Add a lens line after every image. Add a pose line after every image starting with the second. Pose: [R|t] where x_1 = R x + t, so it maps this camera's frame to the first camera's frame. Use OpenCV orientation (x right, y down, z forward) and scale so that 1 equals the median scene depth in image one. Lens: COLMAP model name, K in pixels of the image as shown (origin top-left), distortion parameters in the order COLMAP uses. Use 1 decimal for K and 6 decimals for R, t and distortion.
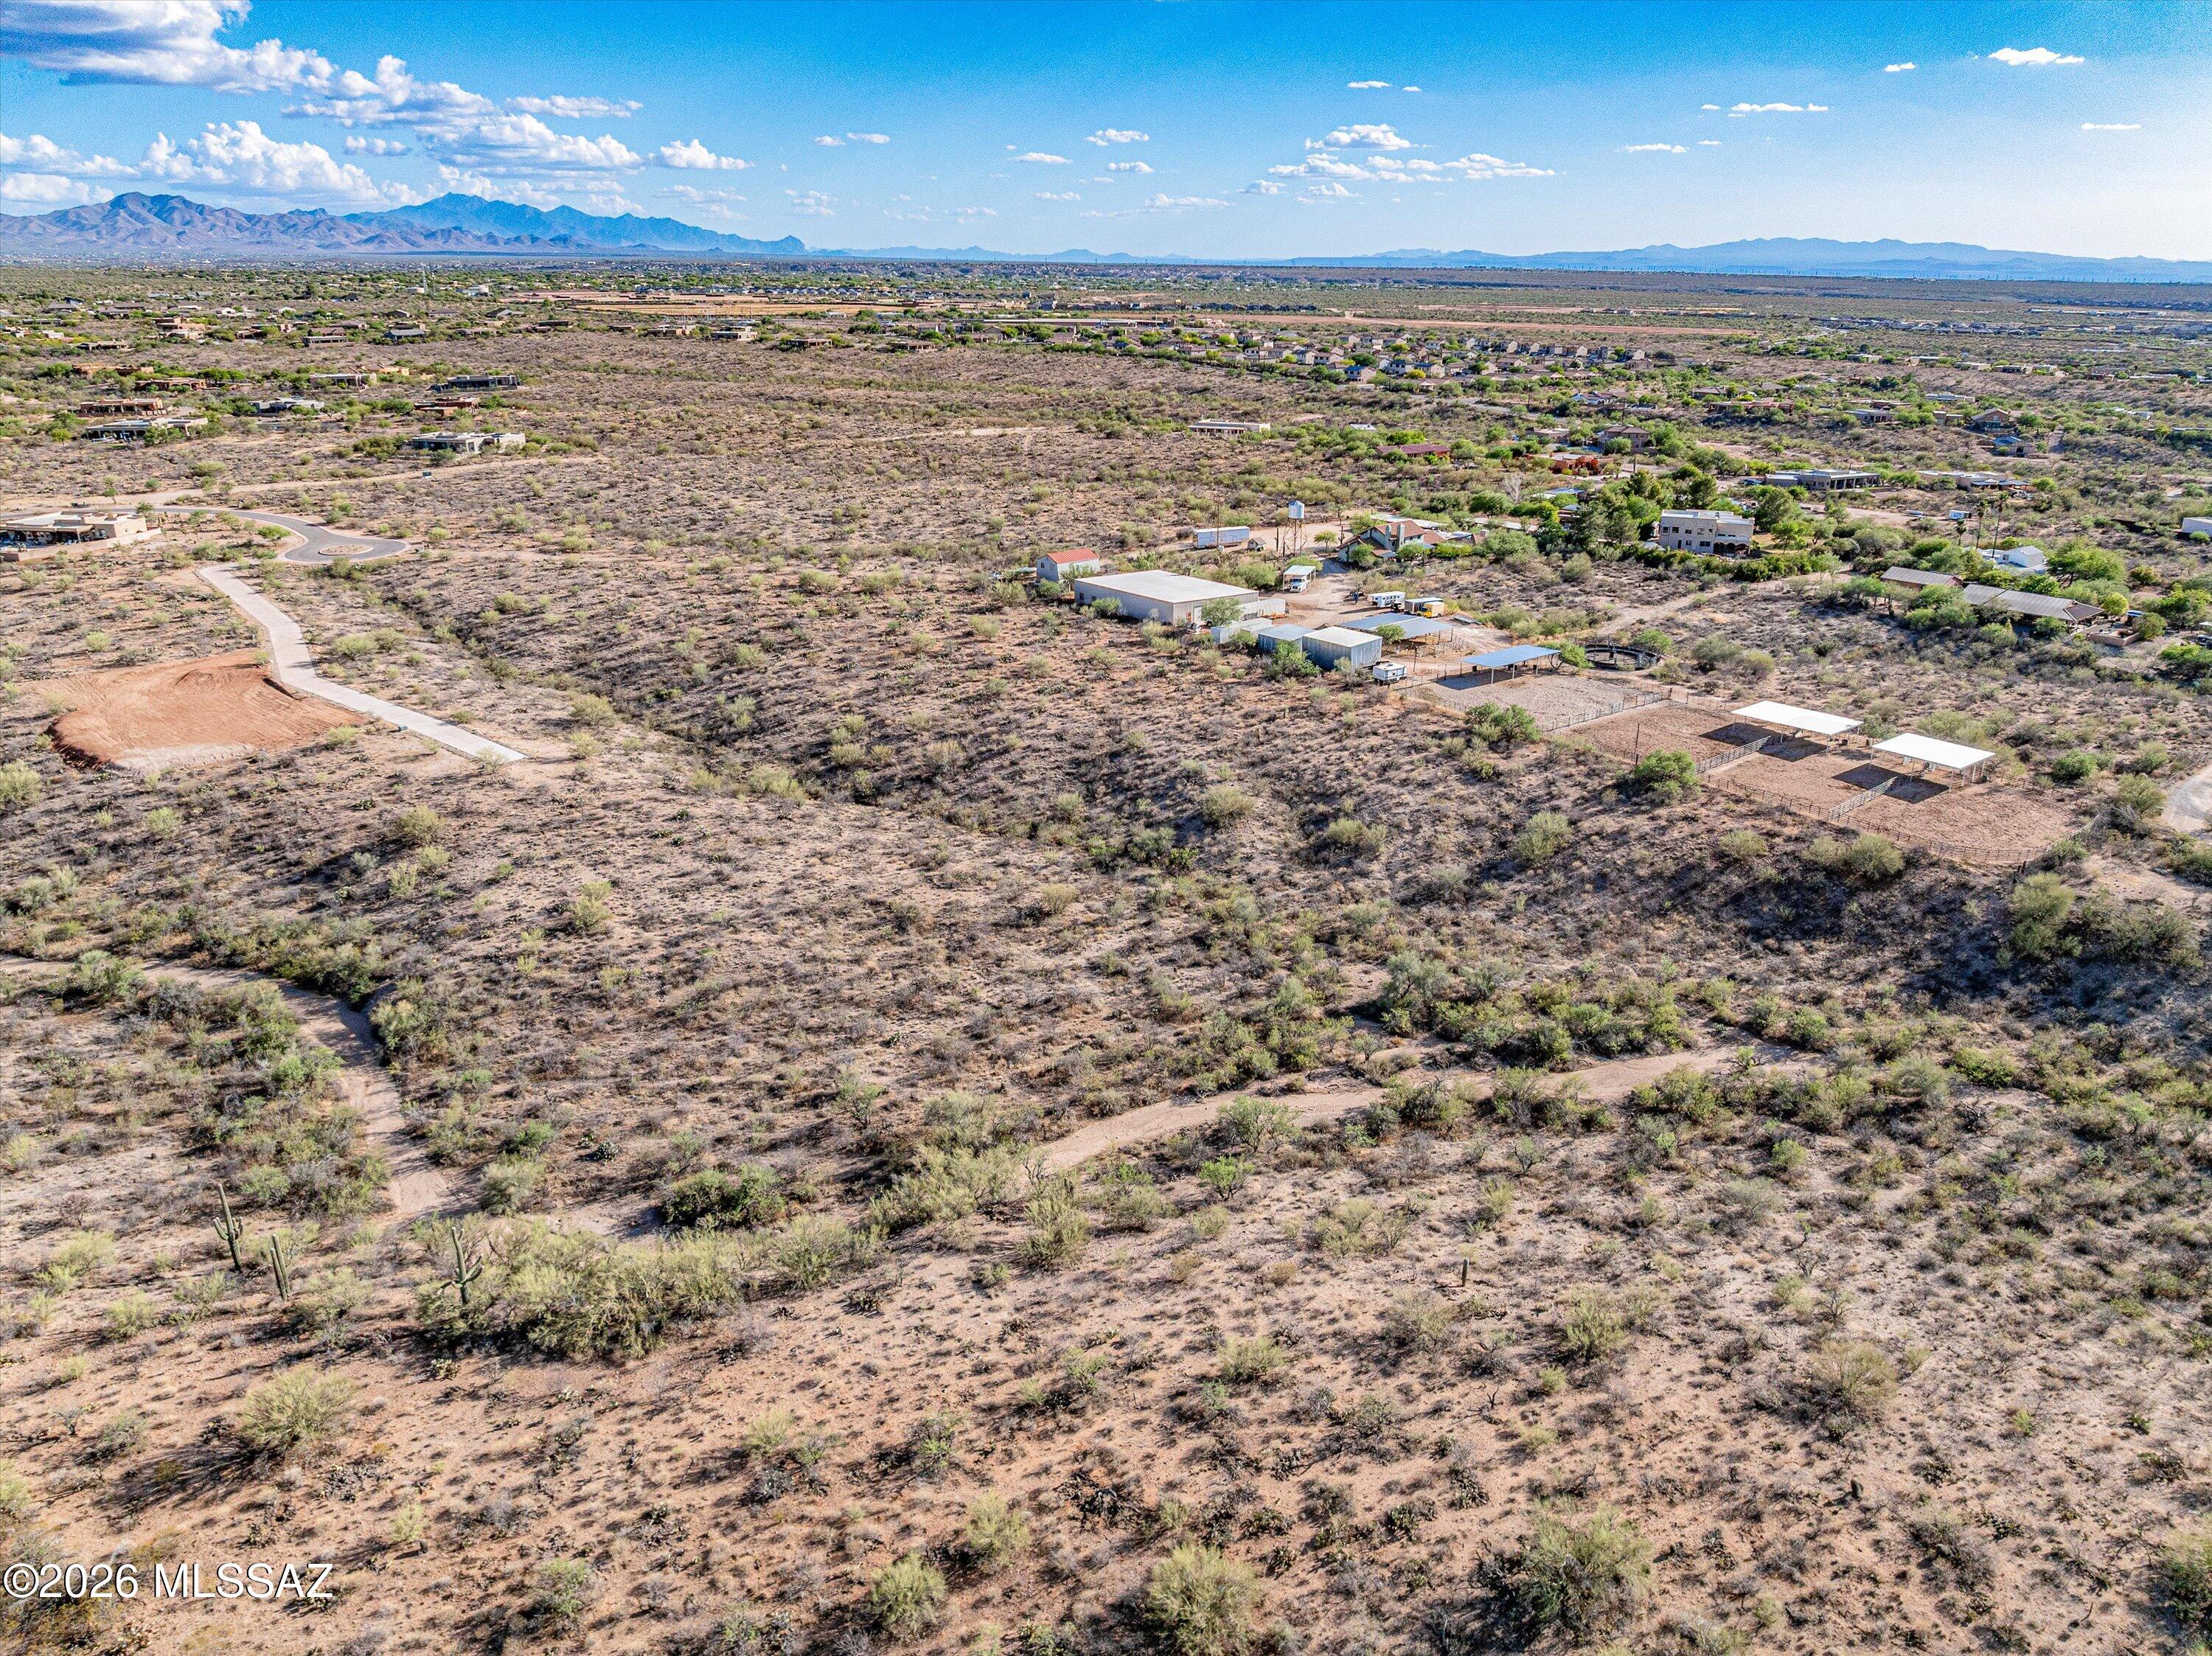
lens RADIAL K [[1587.5, 0, 1115.6], [0, 1587.5, 807.3], [0, 0, 1]] dist [-0.062391, 0.044973]
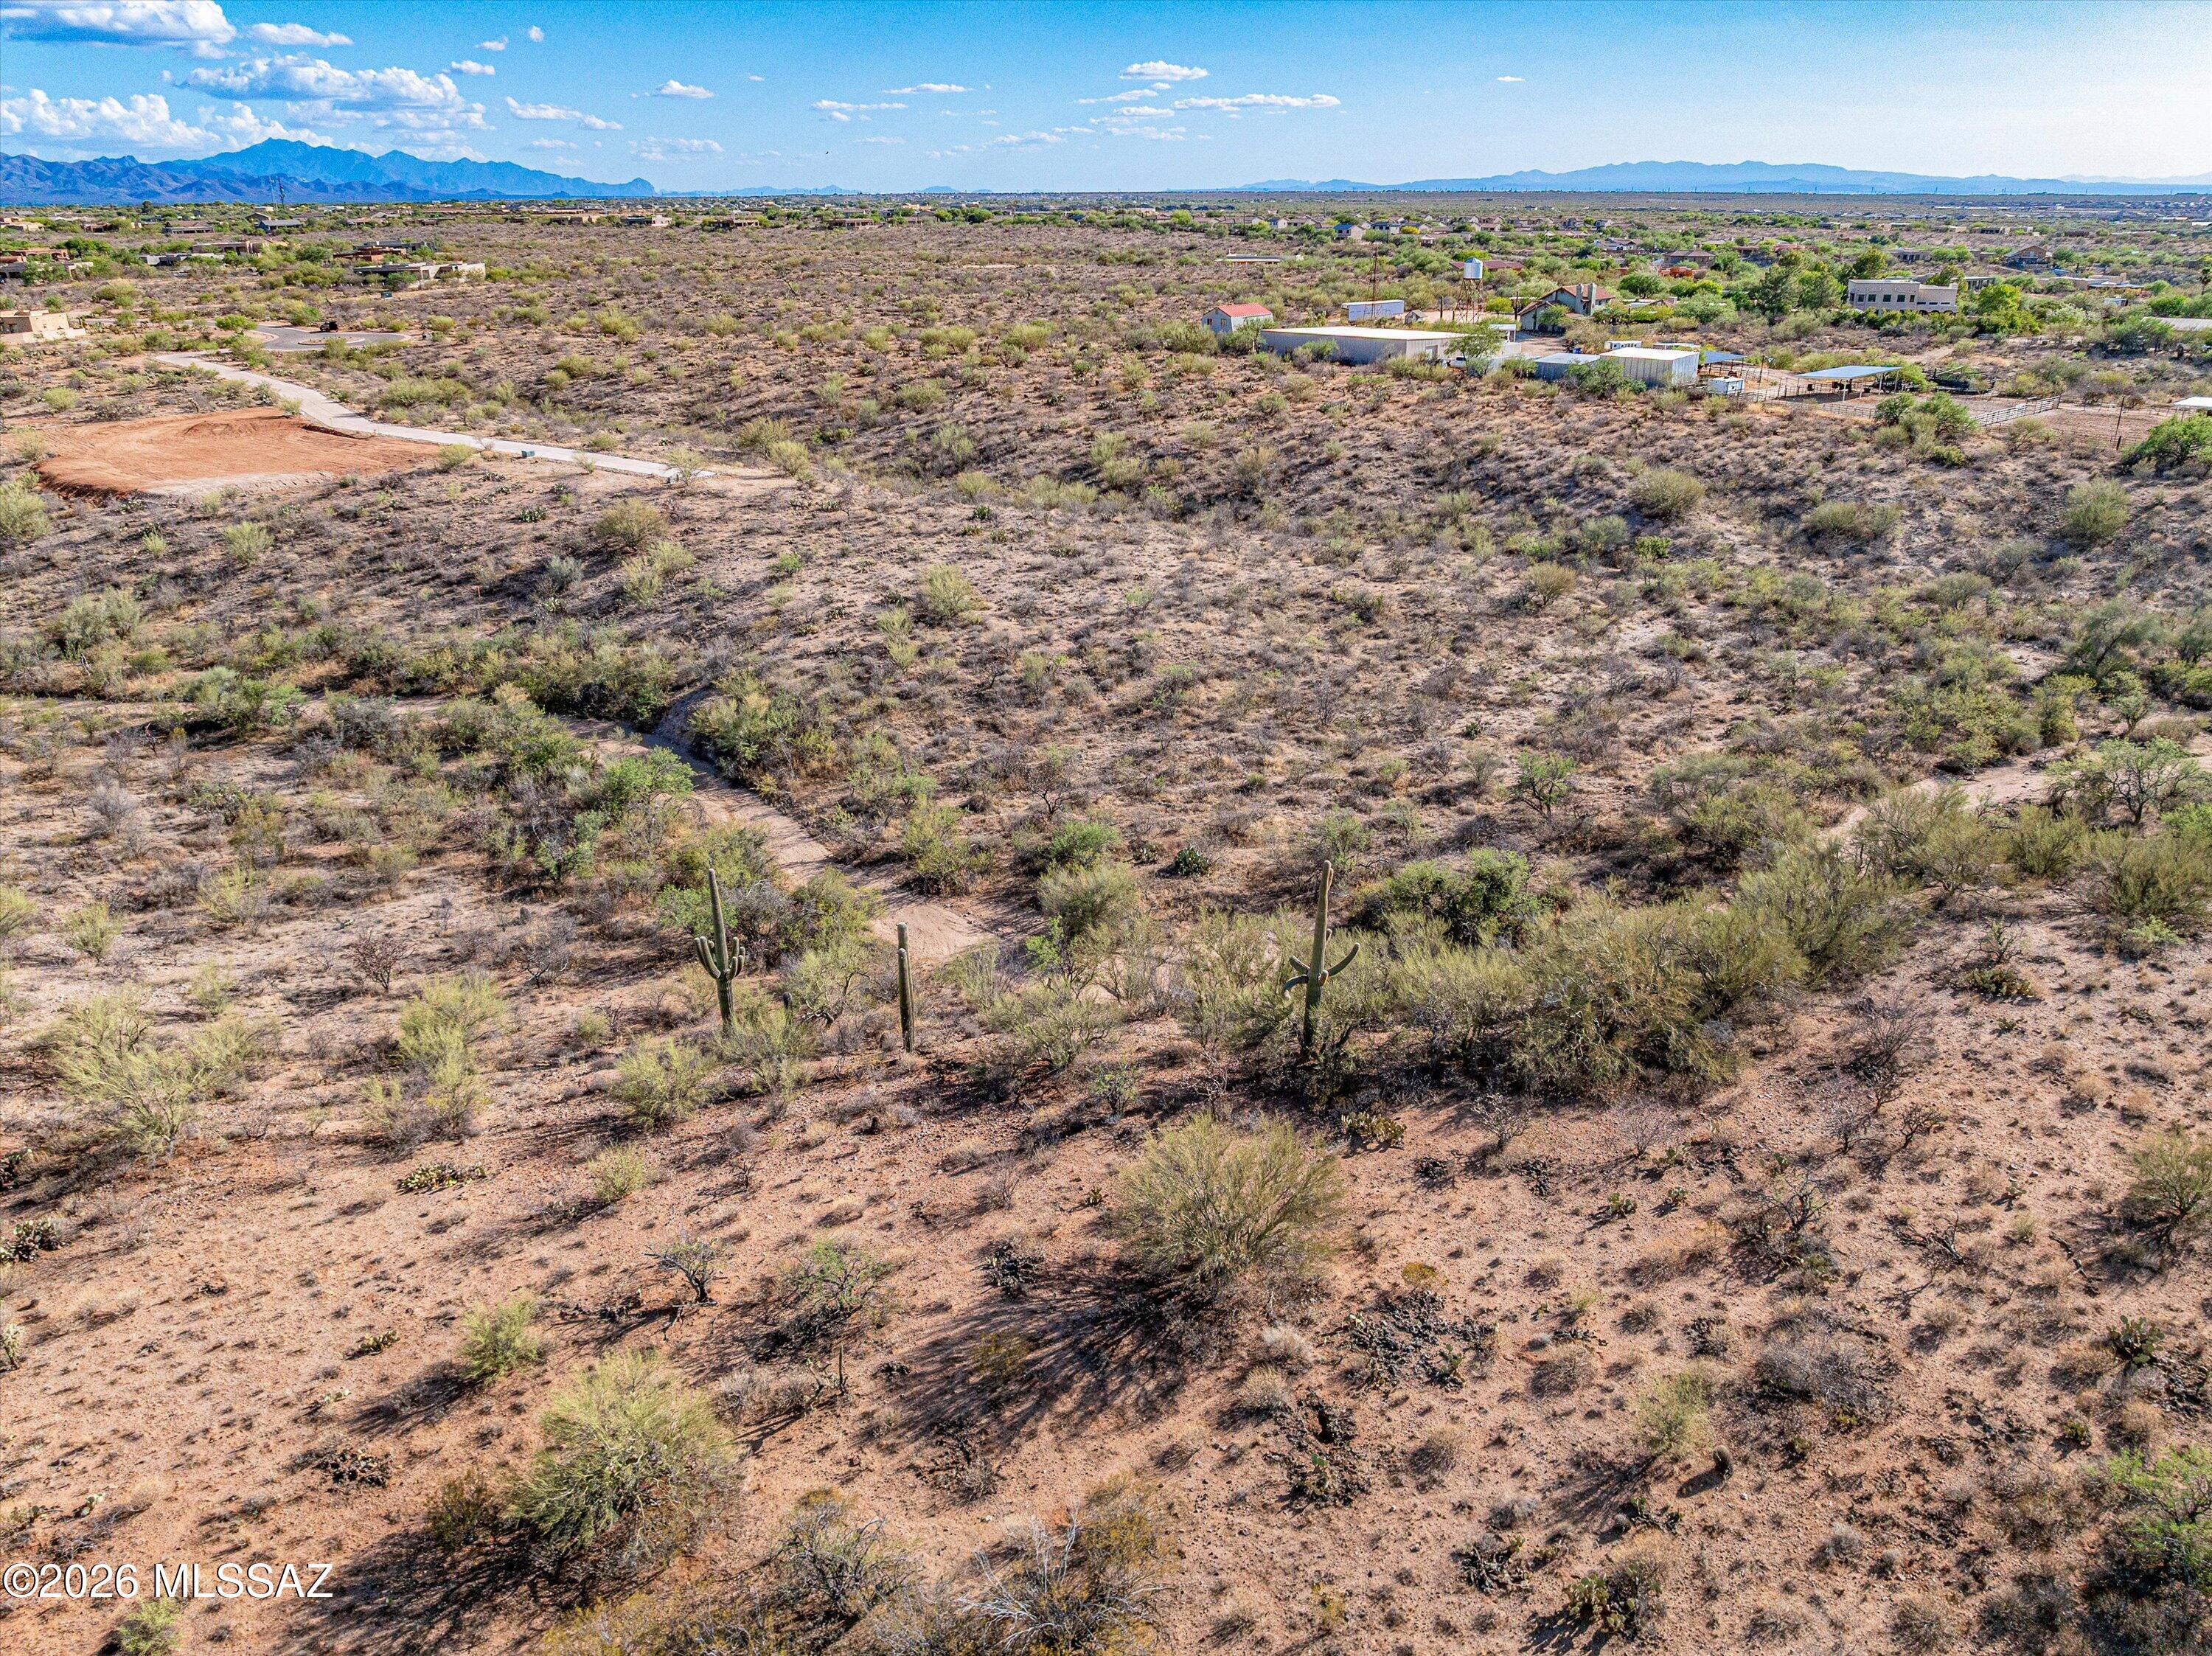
lens RADIAL K [[1587.5, 0, 1115.6], [0, 1587.5, 807.3], [0, 0, 1]] dist [-0.062391, 0.044973]
pose [[0.995952, -0.043268, 0.078782, -0.296614], [0.040928, 0.998679, 0.031080, 0.129440], [-0.080022, -0.027730, 0.996407, 0.278742]]
